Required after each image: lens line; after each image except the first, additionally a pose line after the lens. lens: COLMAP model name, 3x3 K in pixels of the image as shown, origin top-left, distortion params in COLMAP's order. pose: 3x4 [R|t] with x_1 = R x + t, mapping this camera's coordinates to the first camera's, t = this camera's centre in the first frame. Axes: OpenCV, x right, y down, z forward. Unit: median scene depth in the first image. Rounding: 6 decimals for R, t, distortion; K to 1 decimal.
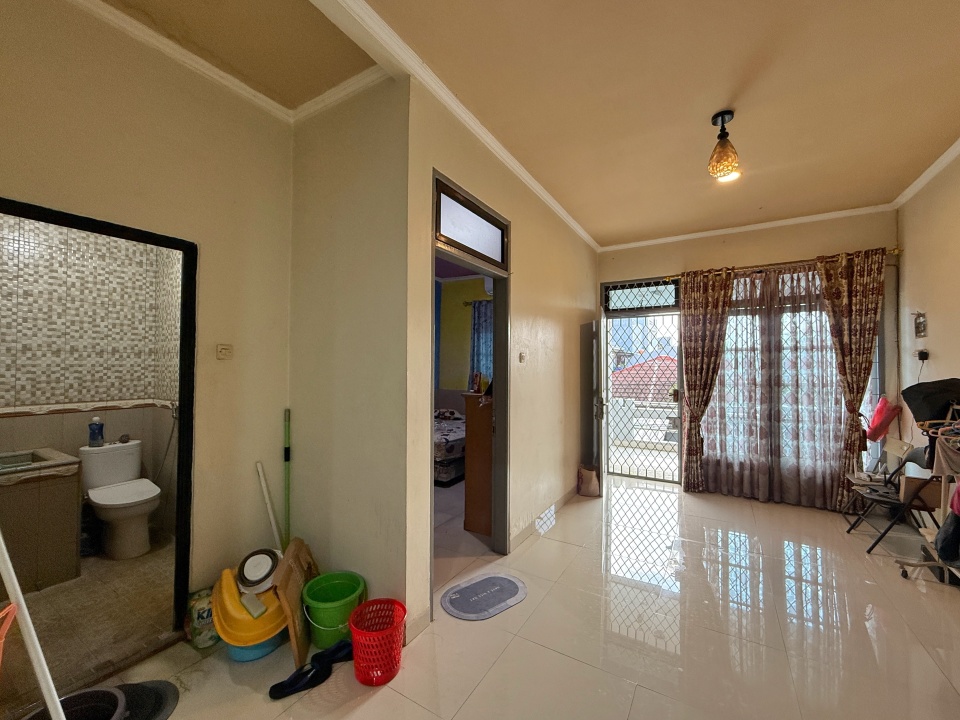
lens RADIAL K [[387.4, 0, 481.8], [0, 387.4, 358.2], [0, 0, 1]] dist [-0.002039, -0.000044]
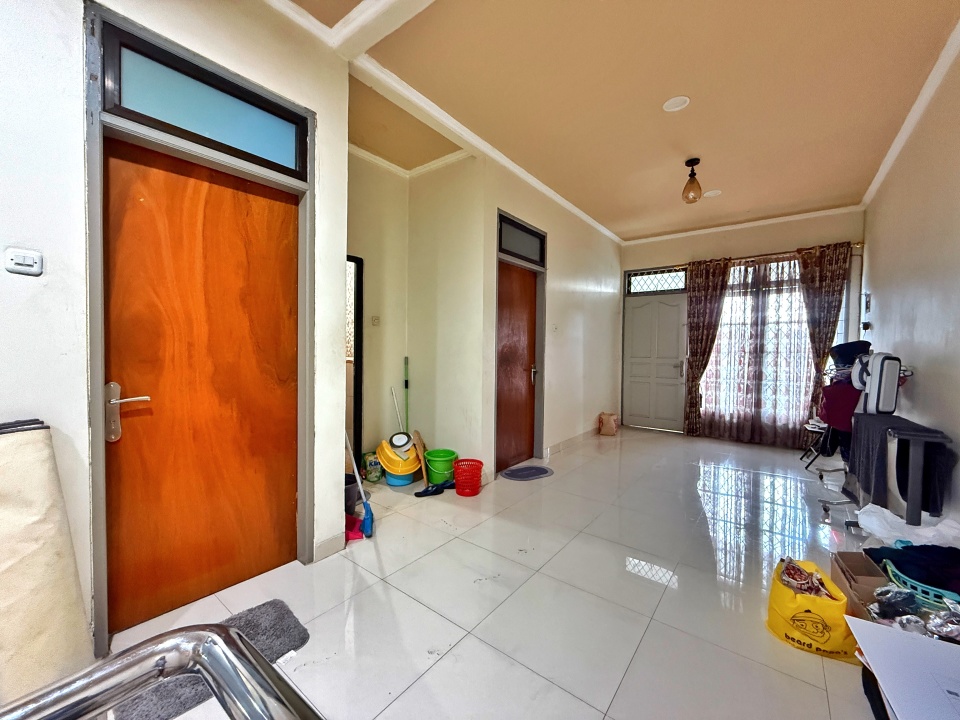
lens RADIAL K [[387.4, 0, 475.7], [0, 387.4, 356.2], [0, 0, 1]] dist [-0.002039, -0.000044]
pose [[0.992432, 0.010249, -0.122368, -0.006795], [-0.005452, 0.999206, 0.039476, 0.039478], [0.122675, -0.038510, 0.991699, -0.372010]]
